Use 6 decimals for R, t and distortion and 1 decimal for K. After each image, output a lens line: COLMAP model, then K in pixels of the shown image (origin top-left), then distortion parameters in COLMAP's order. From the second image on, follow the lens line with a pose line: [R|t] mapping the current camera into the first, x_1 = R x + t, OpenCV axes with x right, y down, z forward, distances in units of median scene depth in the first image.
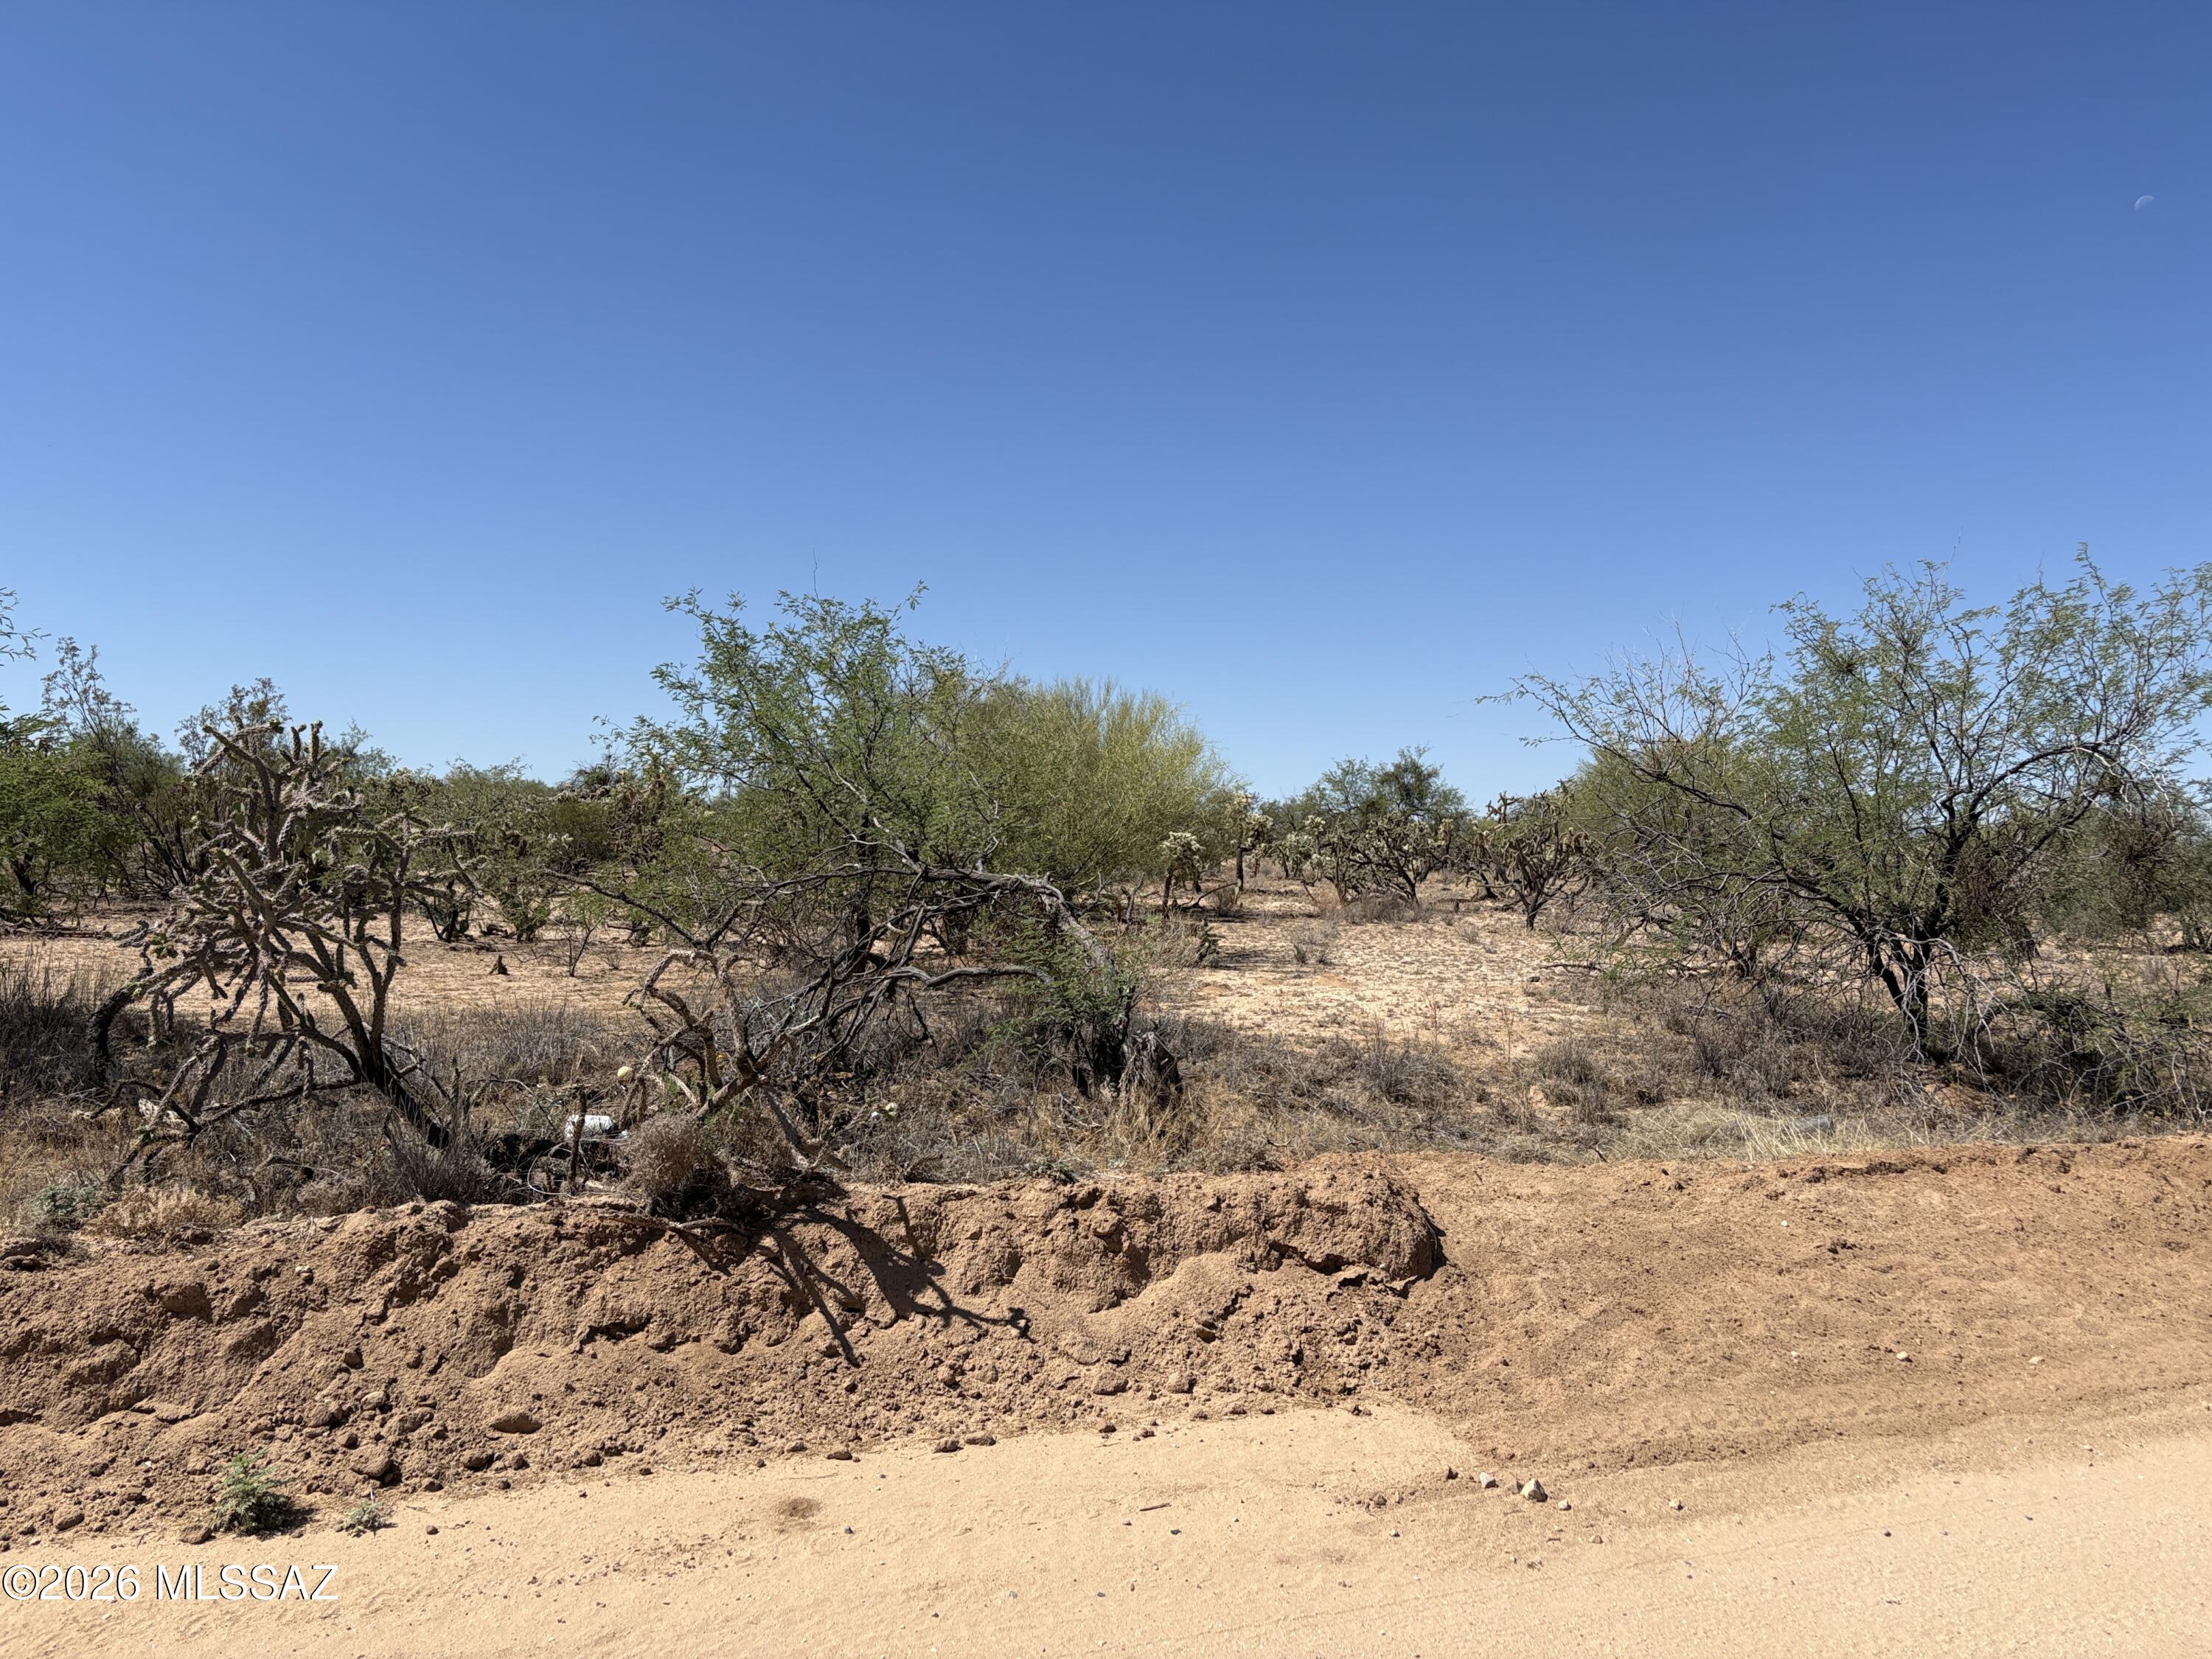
lens RADIAL K [[1556.5, 0, 1112.0], [0, 1556.5, 832.4], [0, 0, 1]] dist [0.004020, -0.046699]
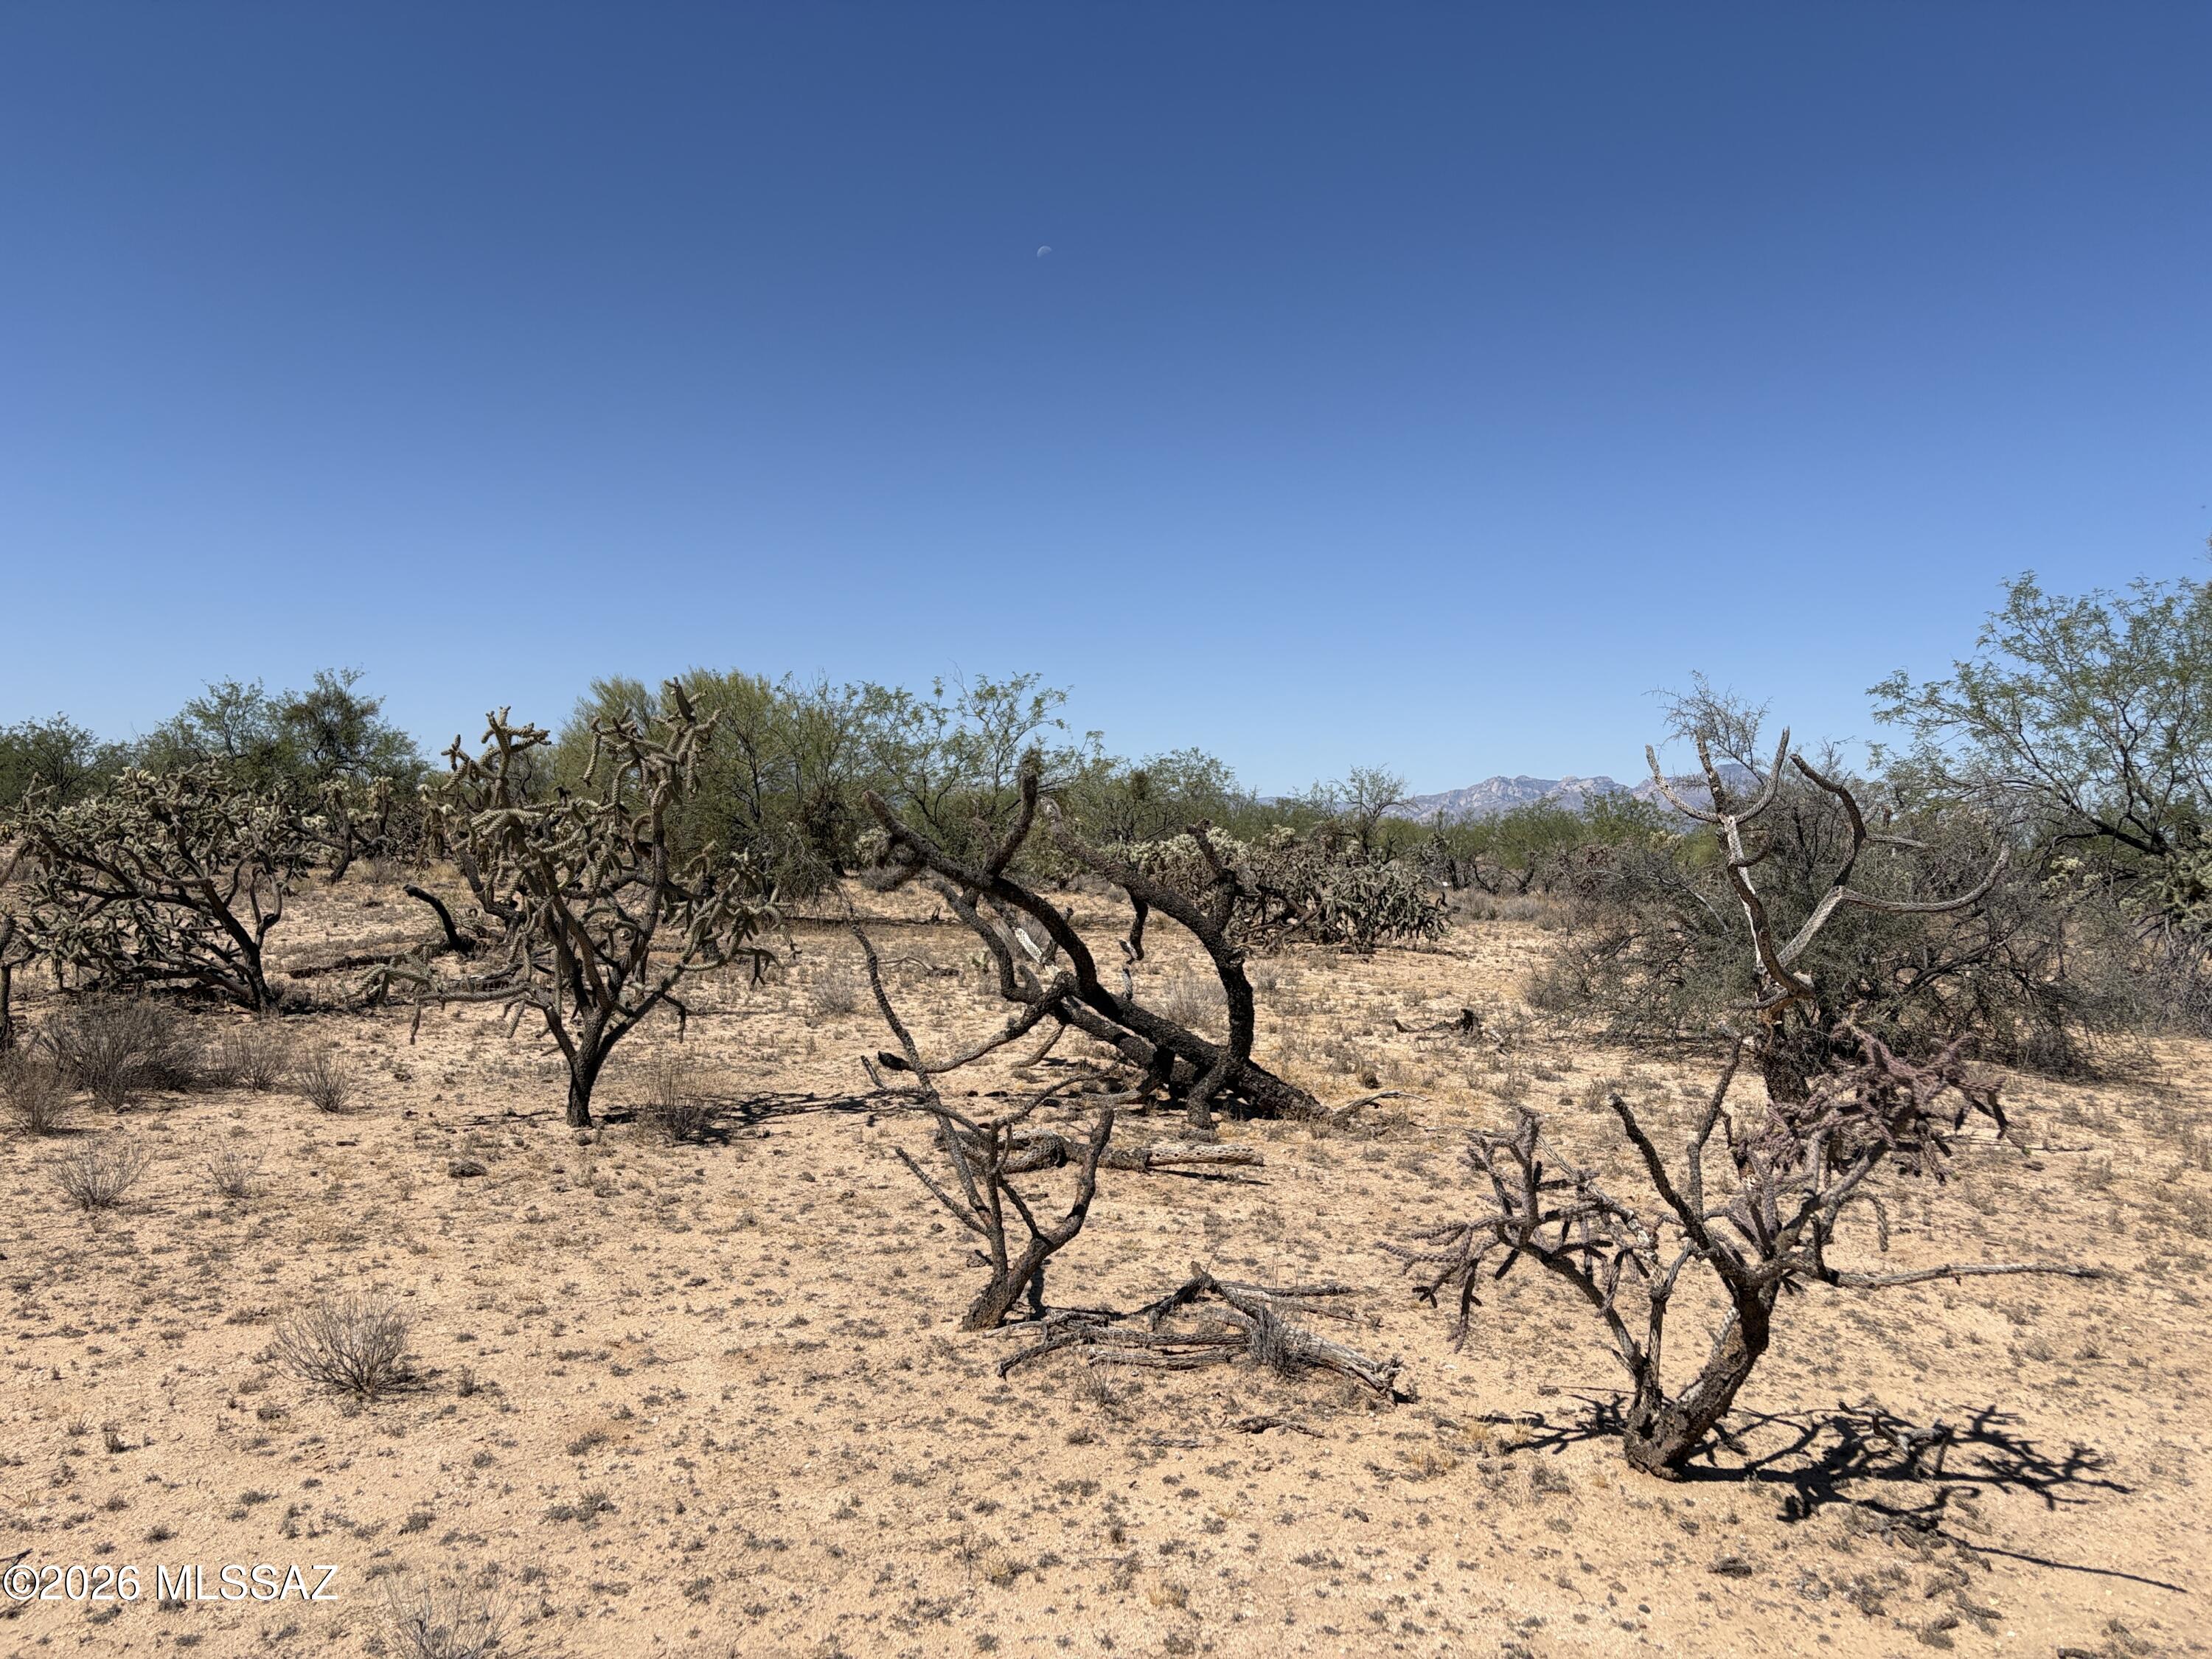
lens RADIAL K [[1659.3, 0, 1110.6], [0, 1659.3, 844.7], [0, 0, 1]] dist [0.050310, -0.058282]
pose [[0.818477, -0.011002, 0.574434, 0.276981], [-0.008347, 0.999483, 0.031035, -0.018097], [-0.574478, -0.030196, 0.817963, 1.140270]]
